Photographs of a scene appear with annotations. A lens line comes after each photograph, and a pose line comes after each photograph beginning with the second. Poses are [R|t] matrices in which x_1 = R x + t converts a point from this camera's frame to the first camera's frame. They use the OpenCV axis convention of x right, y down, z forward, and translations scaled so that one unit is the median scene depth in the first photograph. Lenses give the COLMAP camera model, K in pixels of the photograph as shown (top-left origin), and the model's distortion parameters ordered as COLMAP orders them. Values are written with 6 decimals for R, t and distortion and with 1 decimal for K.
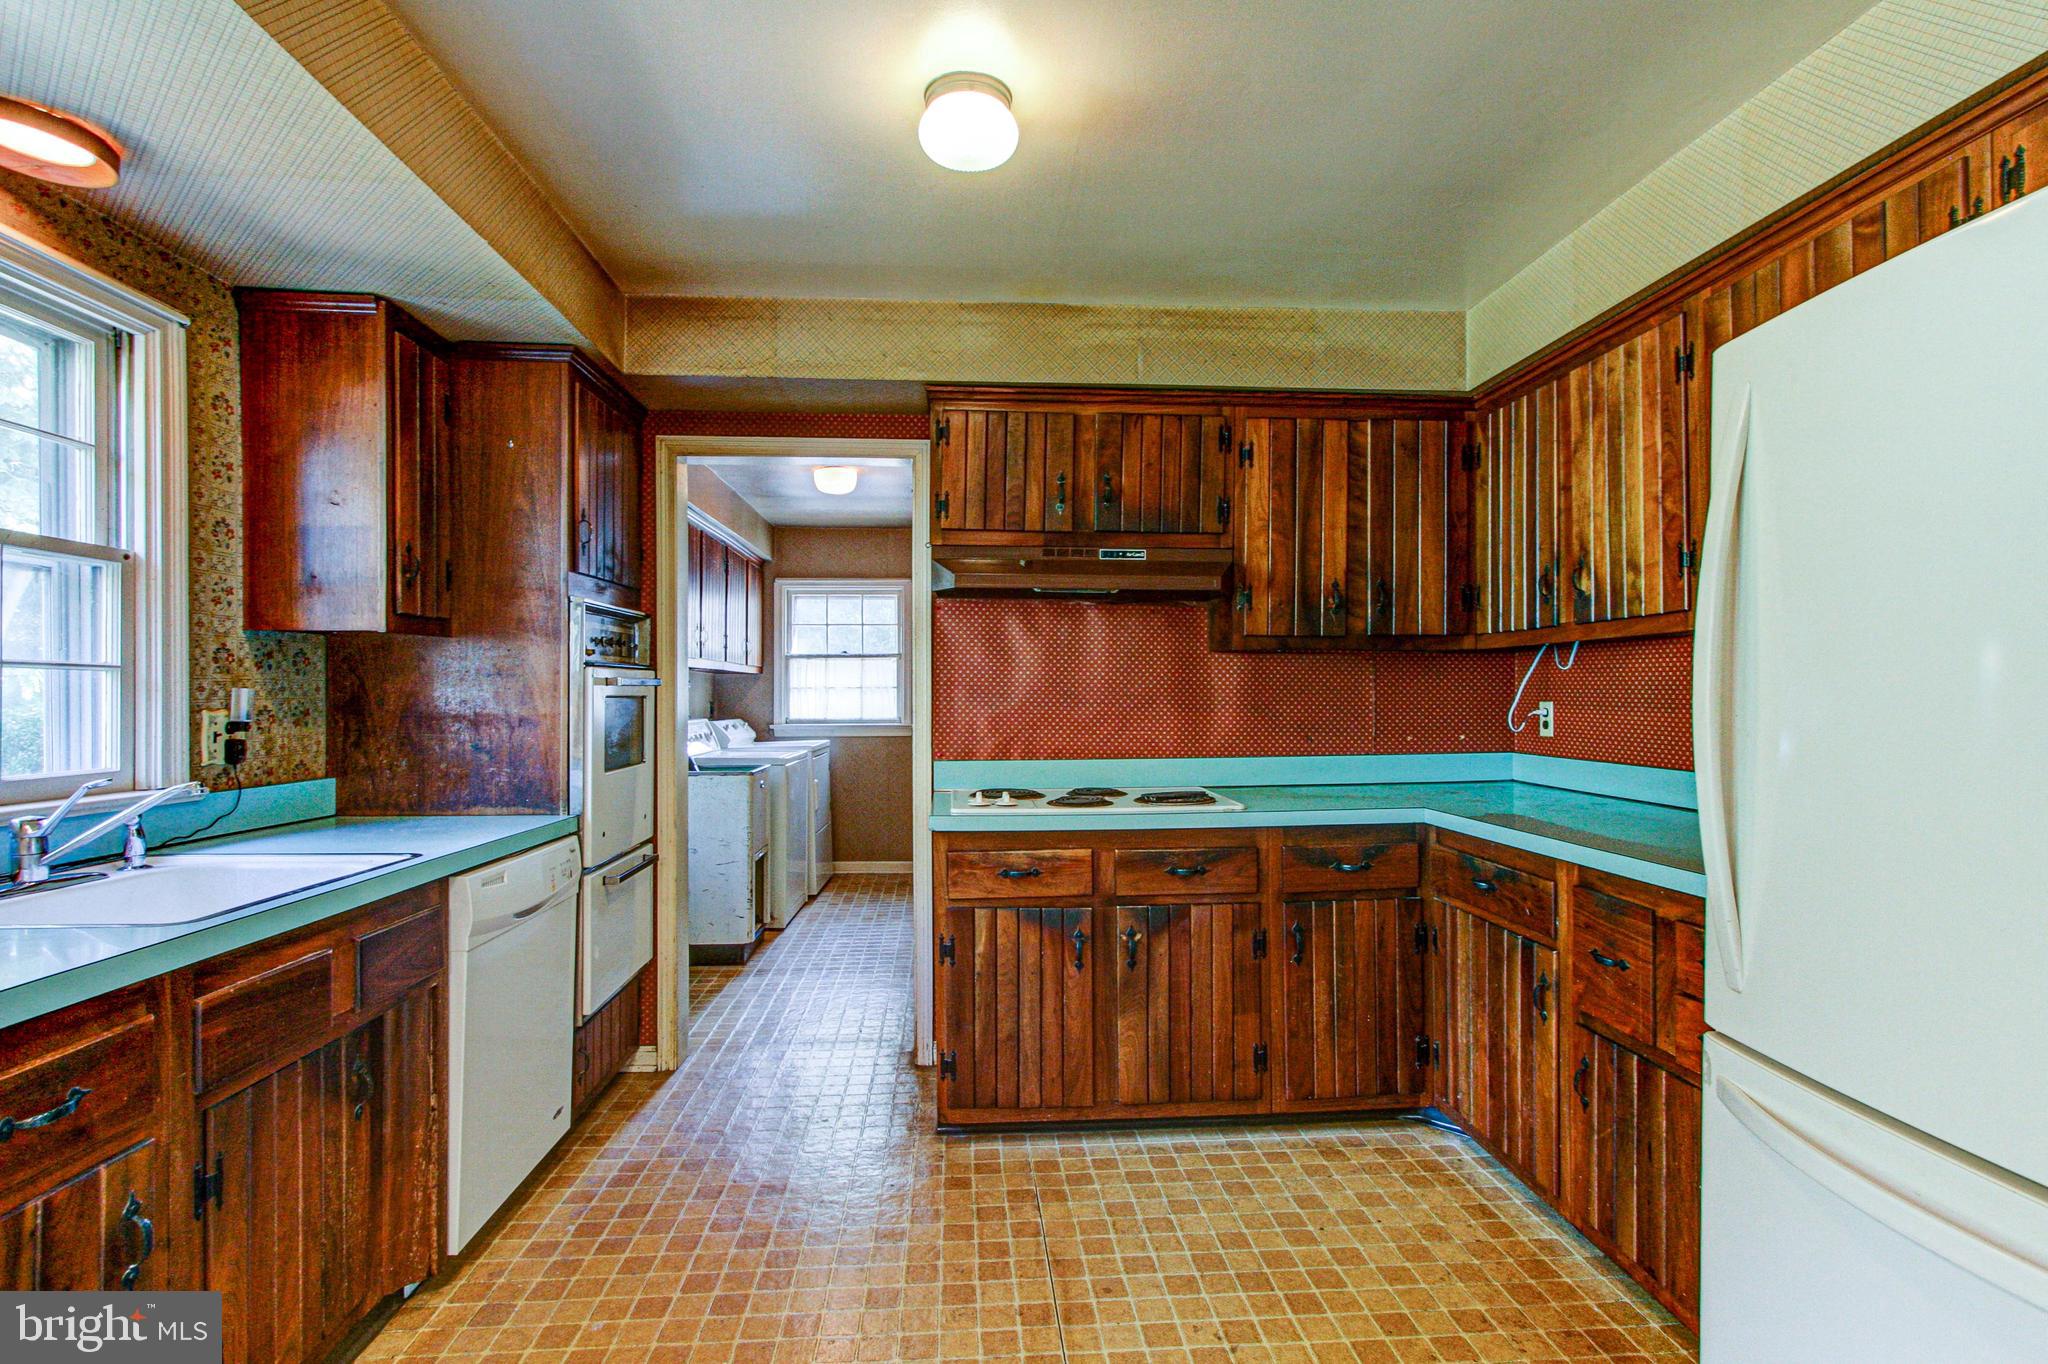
lens RADIAL K [[985.8, 0, 1028.3], [0, 985.8, 699.9], [0, 0, 1]] dist [0.003705, 0.003223]
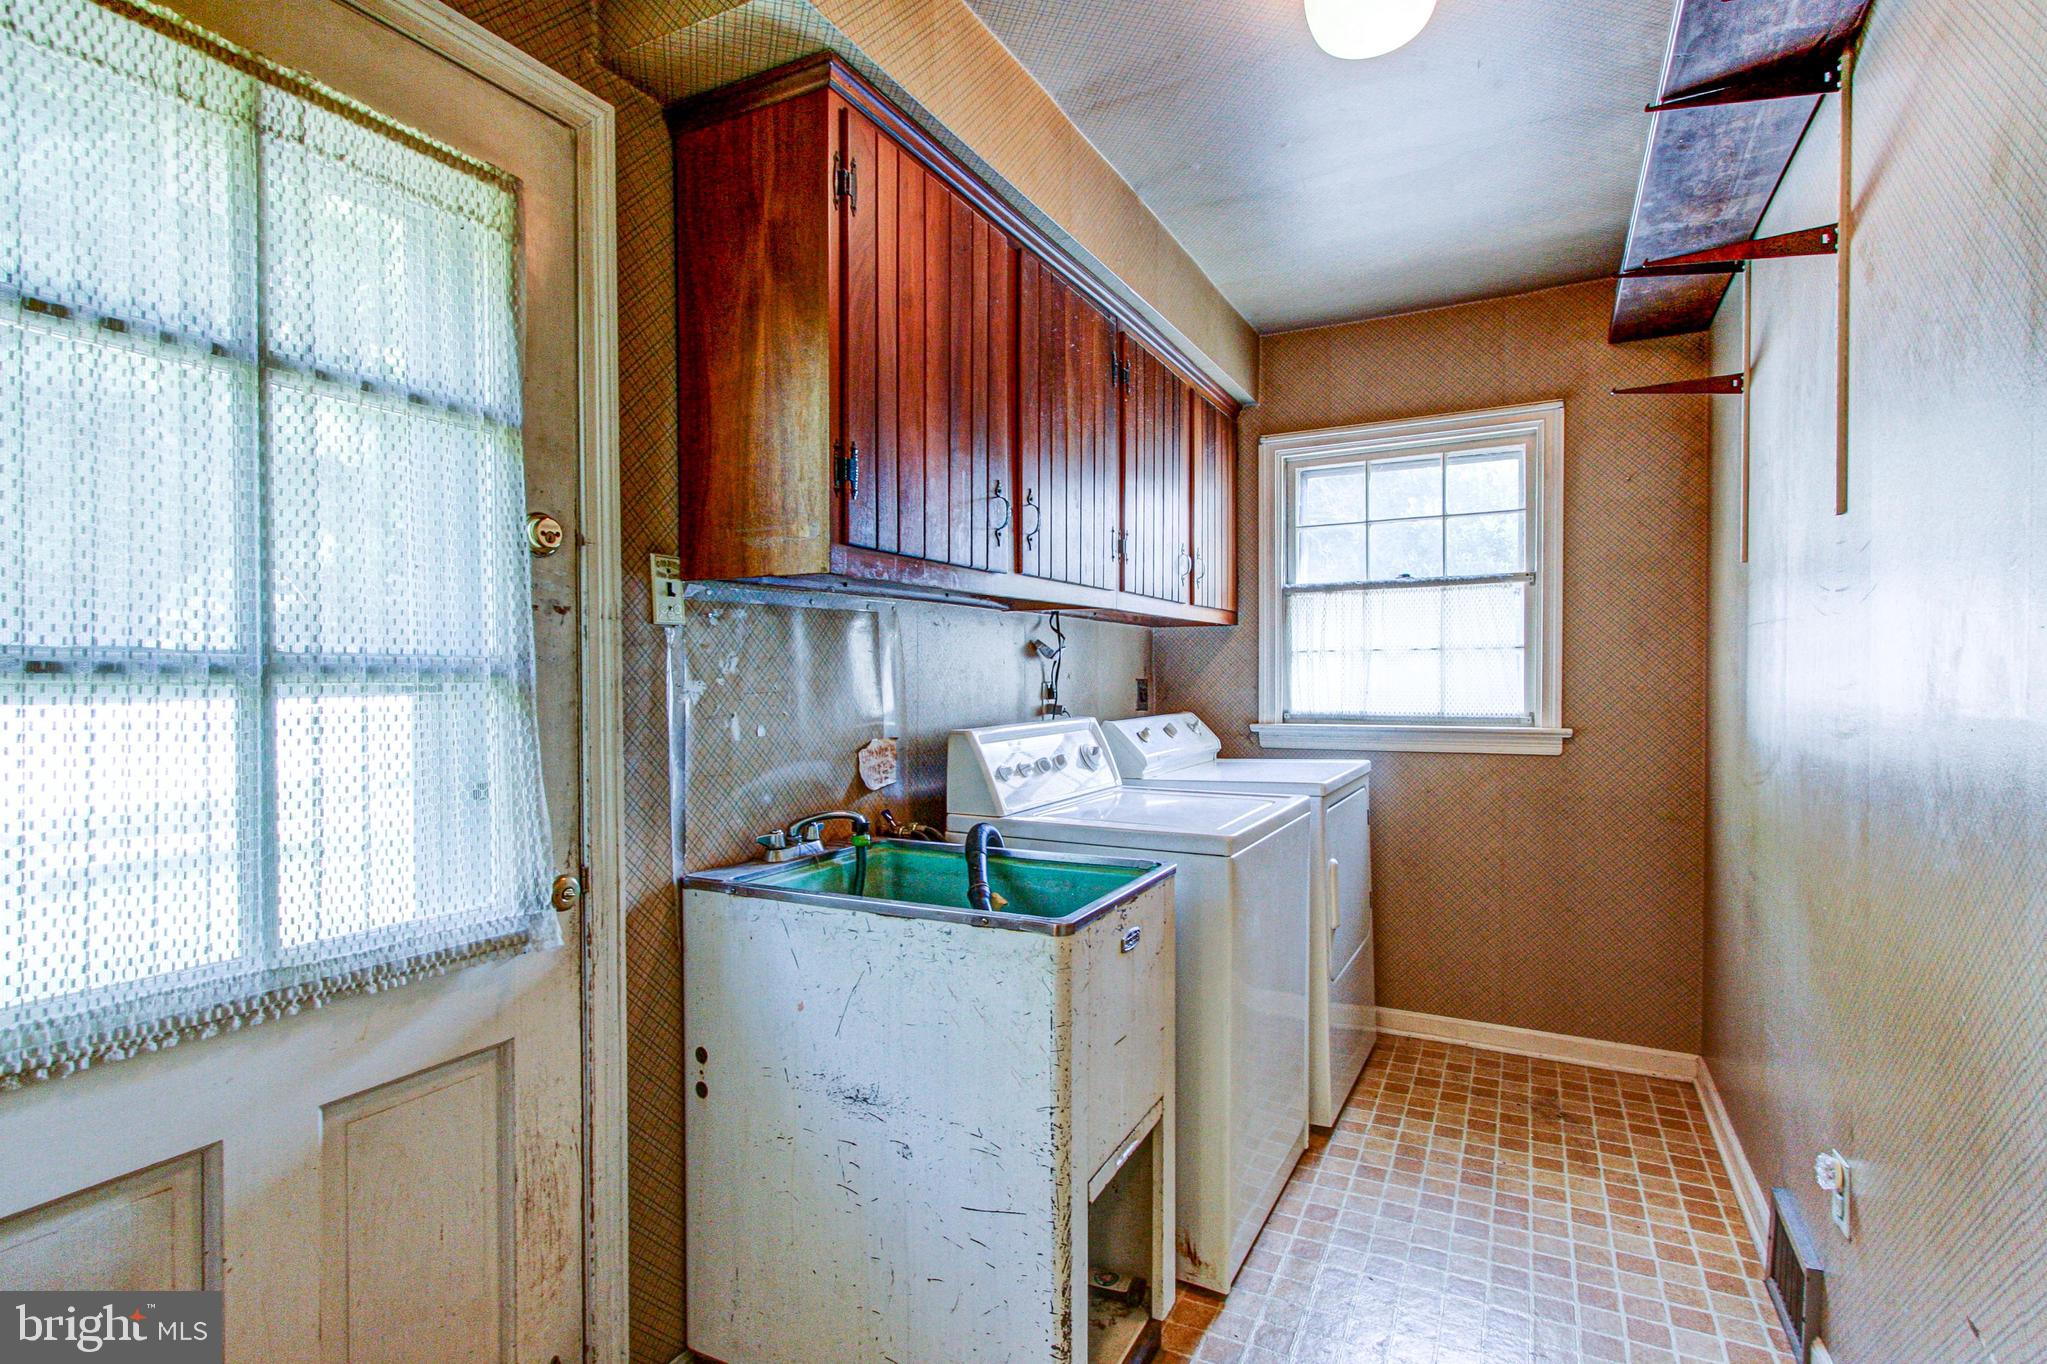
lens RADIAL K [[985.3, 0, 1034.7], [0, 985.3, 692.7], [0, 0, 1]] dist [0.003705, 0.003223]
pose [[0.852554, 0.006694, -0.522597, -0.089227], [0.005286, 0.999756, 0.021429, -0.002598], [0.522613, -0.021032, 0.852310, 0.501012]]
